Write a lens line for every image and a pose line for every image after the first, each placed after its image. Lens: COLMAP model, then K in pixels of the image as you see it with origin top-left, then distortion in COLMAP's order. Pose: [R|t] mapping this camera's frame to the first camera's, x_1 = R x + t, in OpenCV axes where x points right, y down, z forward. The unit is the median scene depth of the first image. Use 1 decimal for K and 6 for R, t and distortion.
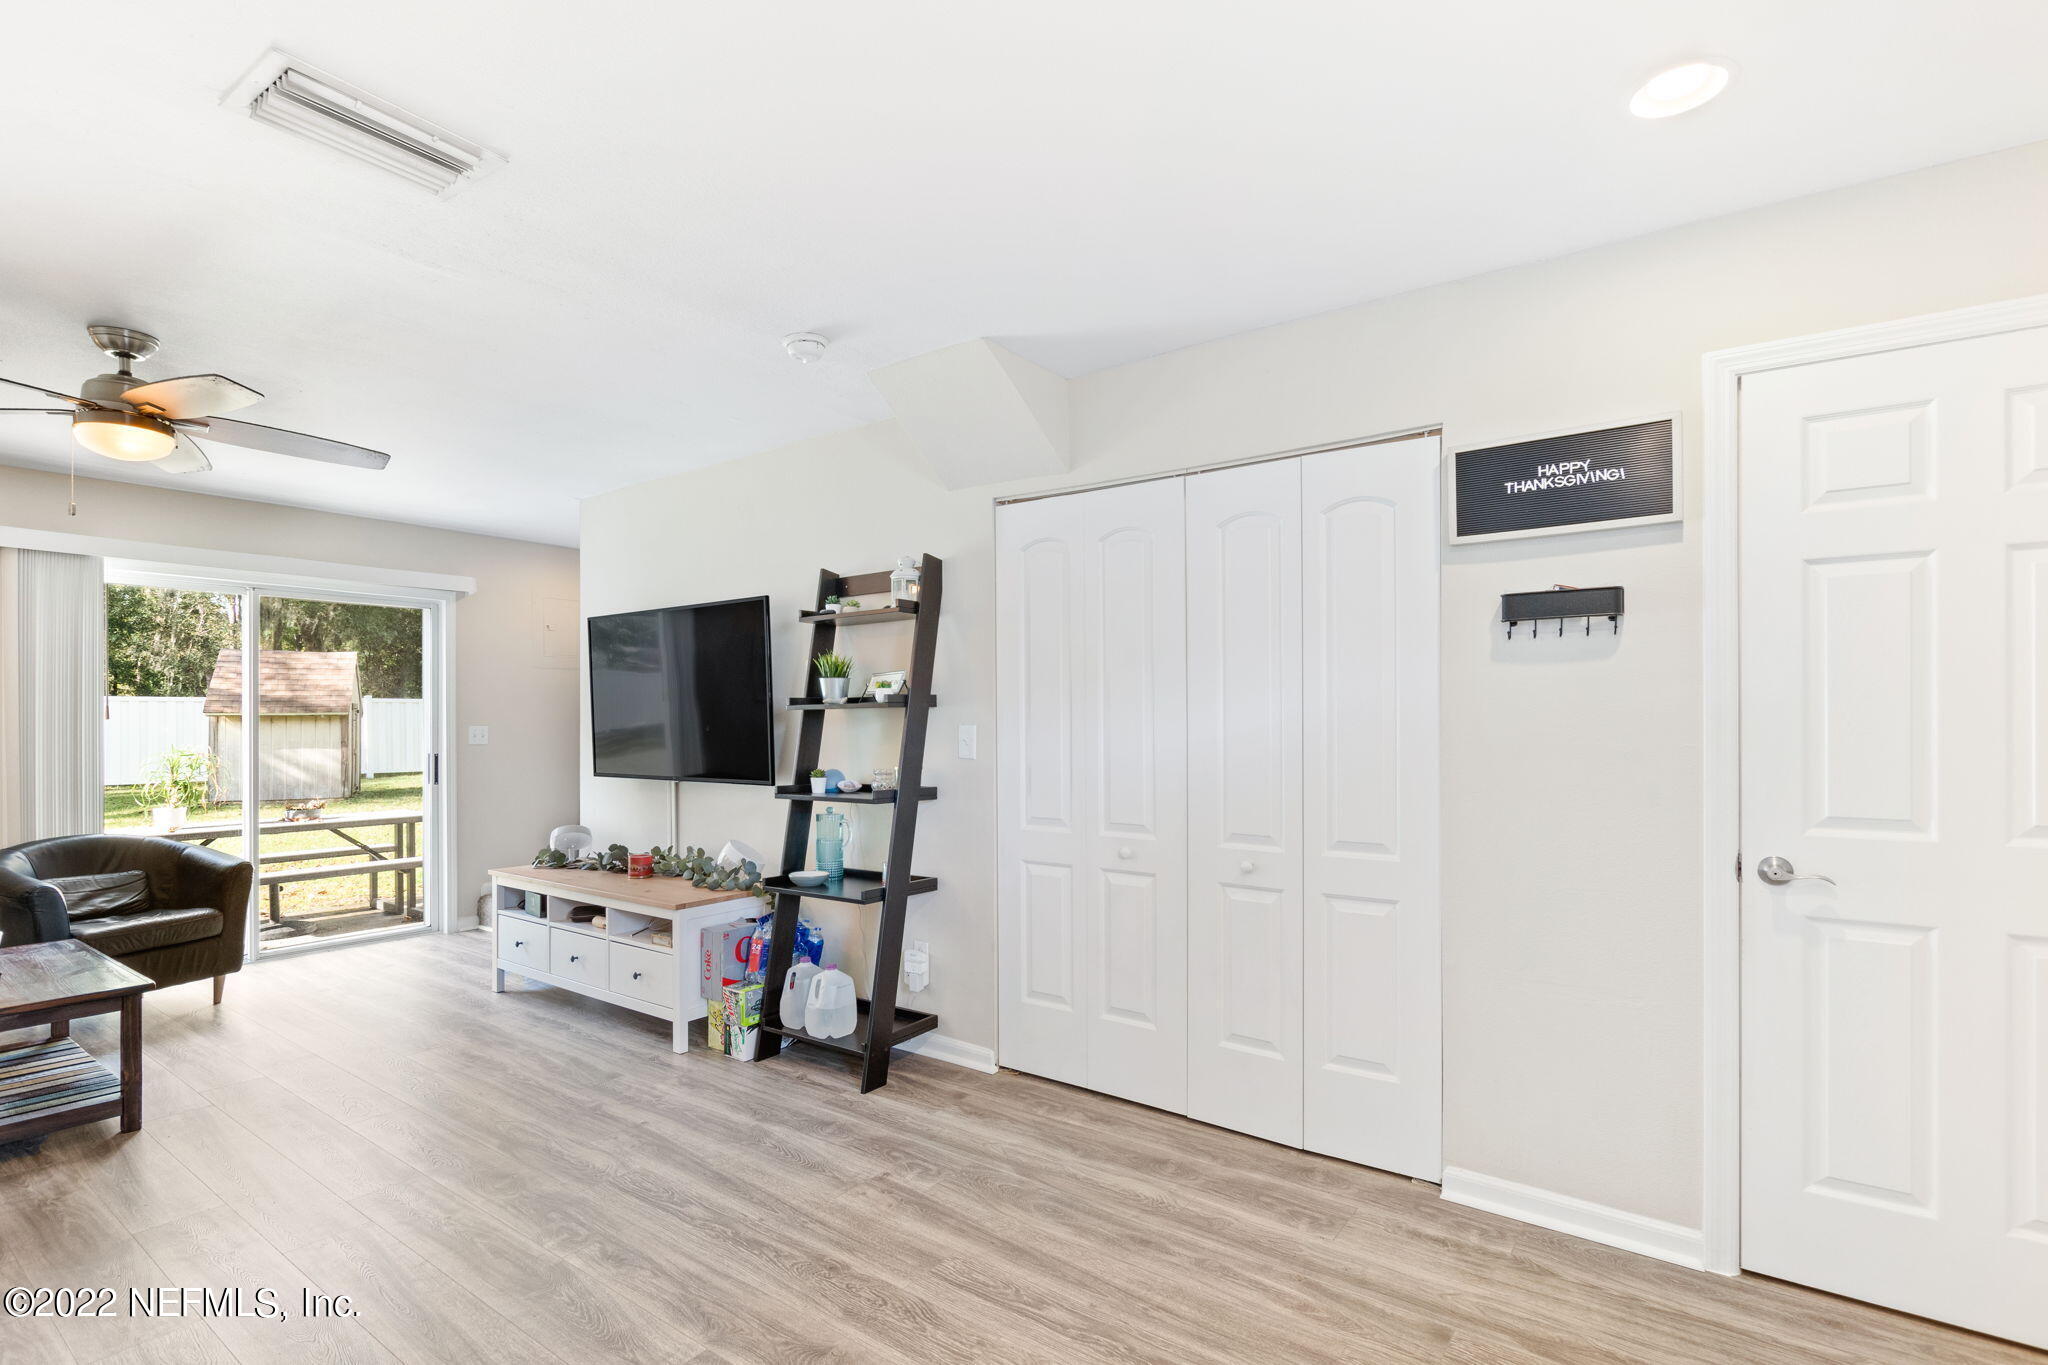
lens RADIAL K [[964.9, 0, 1030.2], [0, 964.9, 716.9], [0, 0, 1]] dist [-0.003073, -0.000764]
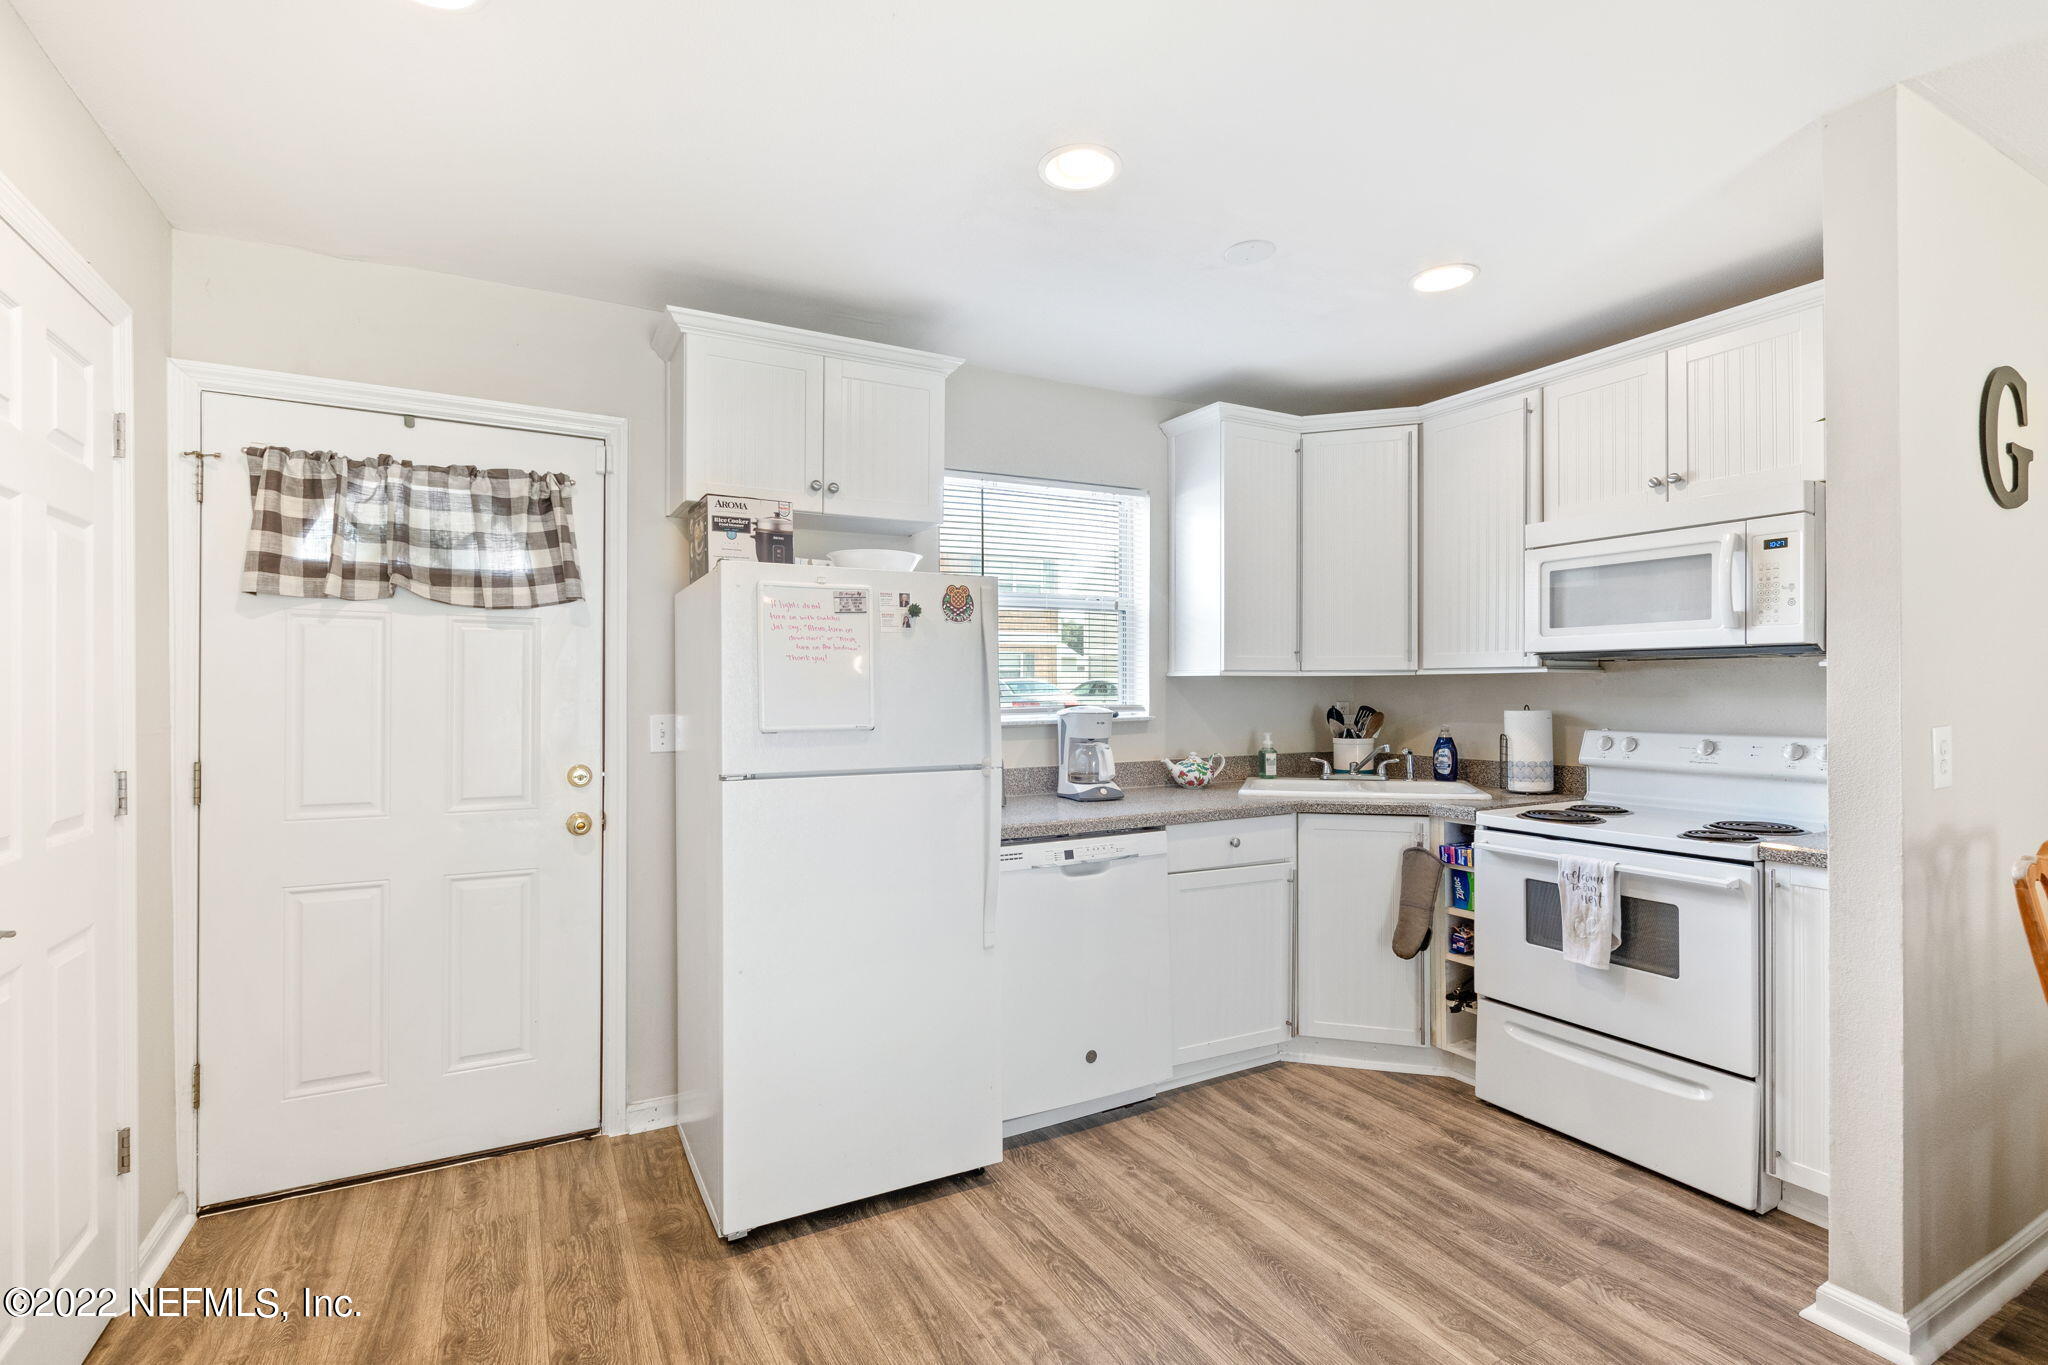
lens RADIAL K [[949.0, 0, 1026.3], [0, 949.0, 690.3], [0, 0, 1]] dist [0.001687, -0.000651]
pose [[-0.903451, 0.007972, 0.428618, -0.087781], [0.007425, 0.999968, -0.002949, -0.000823], [-0.428628, 0.000518, -0.903481, 0.755733]]
